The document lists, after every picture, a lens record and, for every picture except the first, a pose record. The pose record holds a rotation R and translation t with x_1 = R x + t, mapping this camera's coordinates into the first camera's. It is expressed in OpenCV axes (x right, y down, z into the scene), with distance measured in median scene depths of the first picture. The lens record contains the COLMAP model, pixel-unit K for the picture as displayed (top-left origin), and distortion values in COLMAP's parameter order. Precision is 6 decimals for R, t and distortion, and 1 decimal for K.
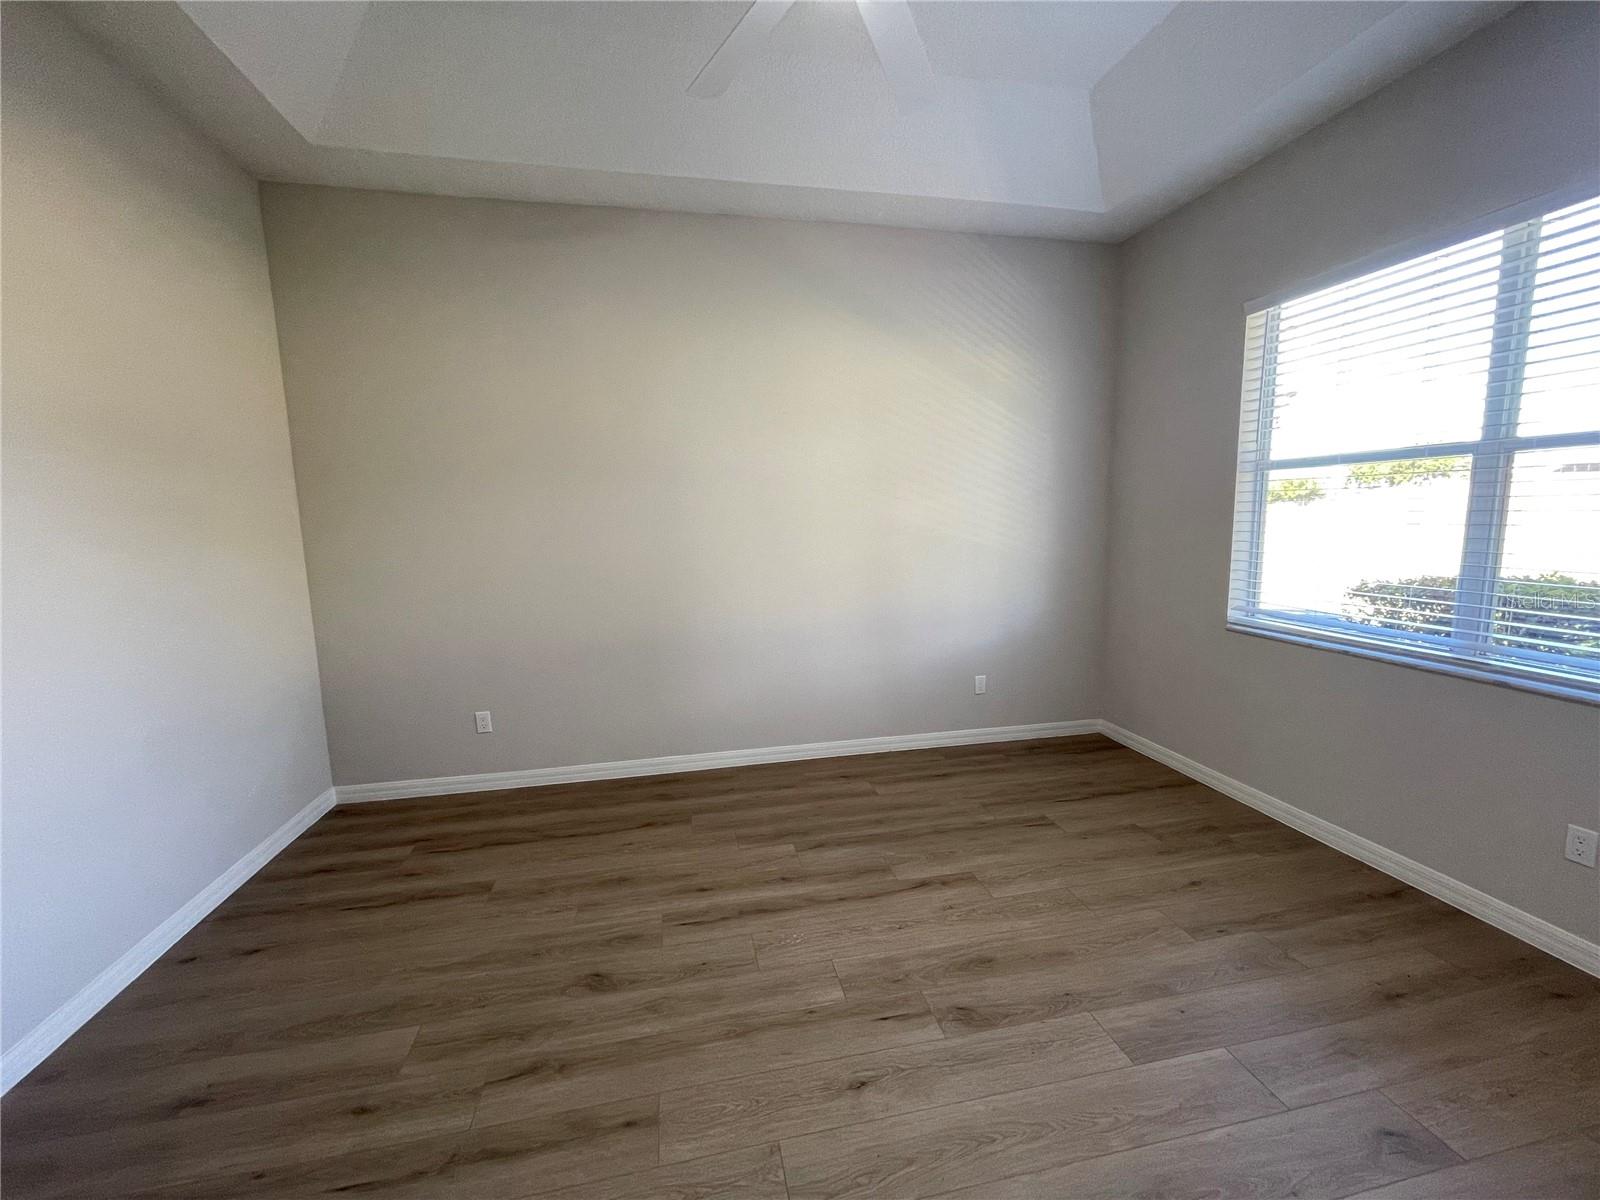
lens RADIAL K [[644.4, 0, 799.6], [0, 644.4, 604.1], [0, 0, 1]] dist [0.000018, -0.000605]
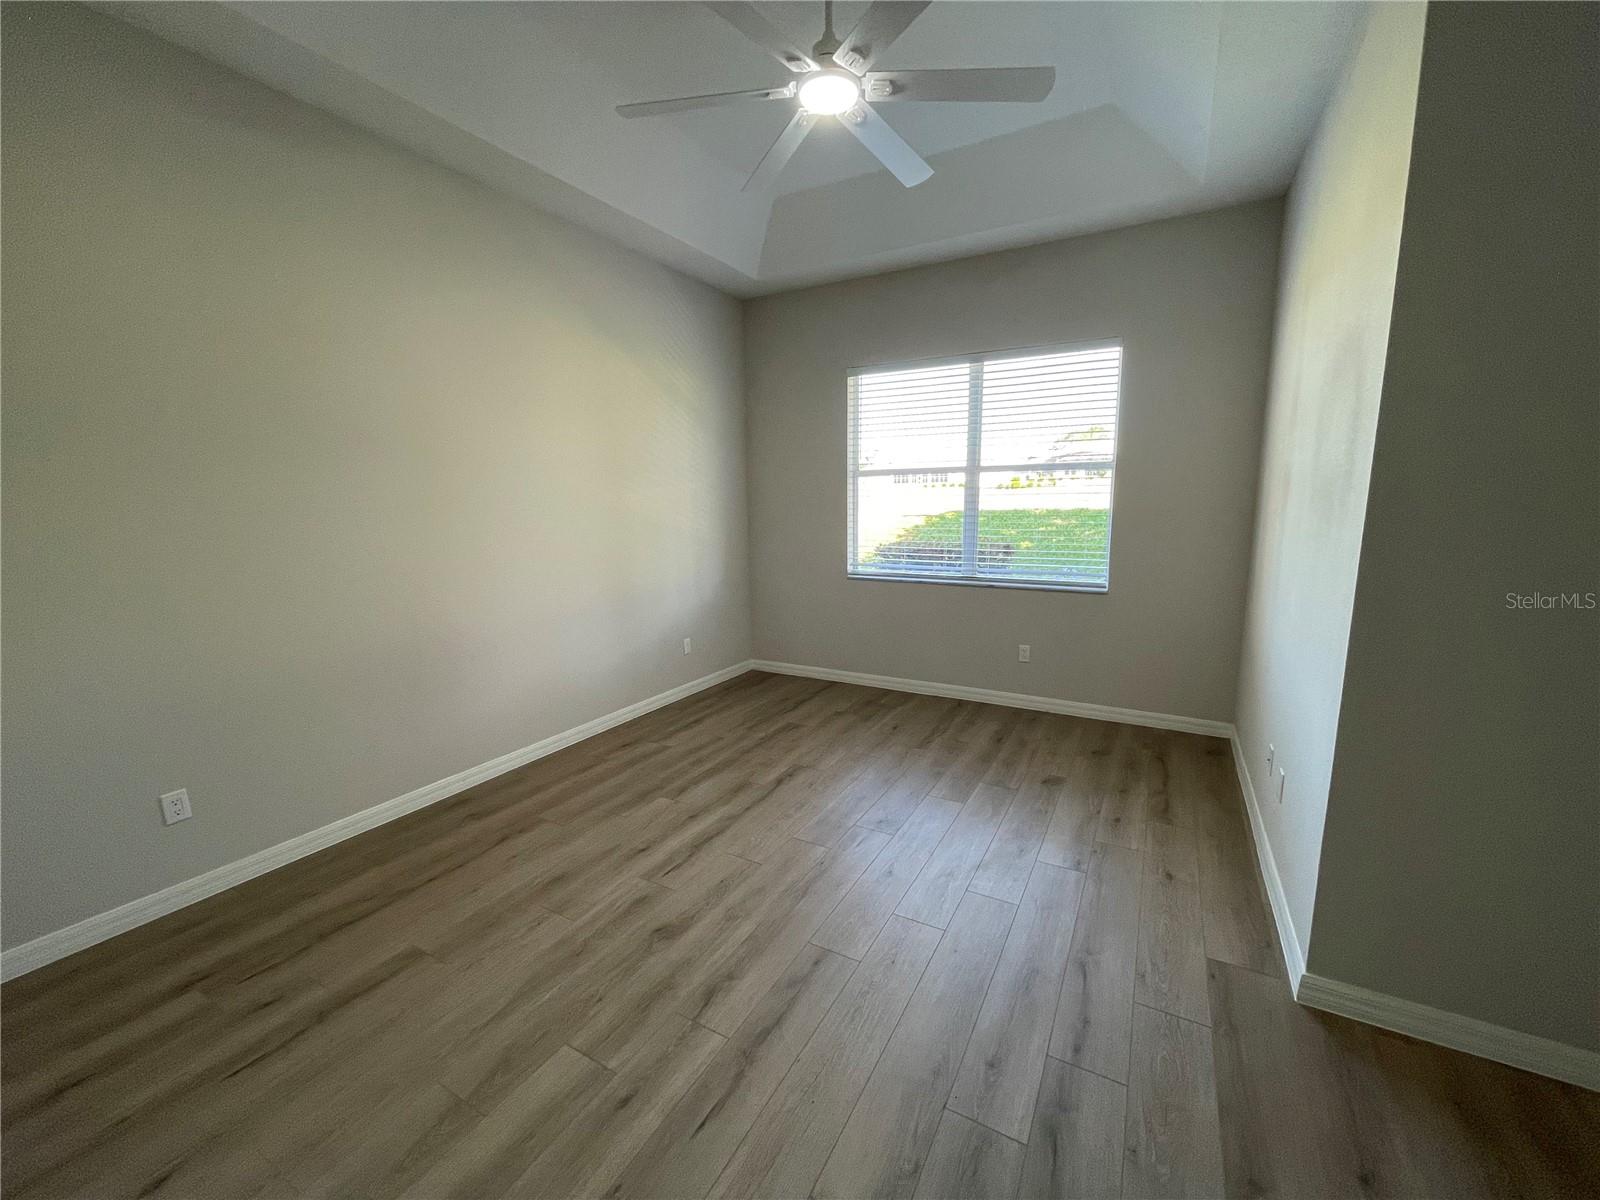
lens RADIAL K [[644.4, 0, 803.1], [0, 644.4, 594.7], [0, 0, 1]] dist [0.000018, -0.000605]
pose [[0.655340, -0.099051, 0.748811, -0.653802], [0.101929, 0.993893, 0.042264, 0.003081], [-0.748425, 0.048629, 0.661434, 0.064334]]
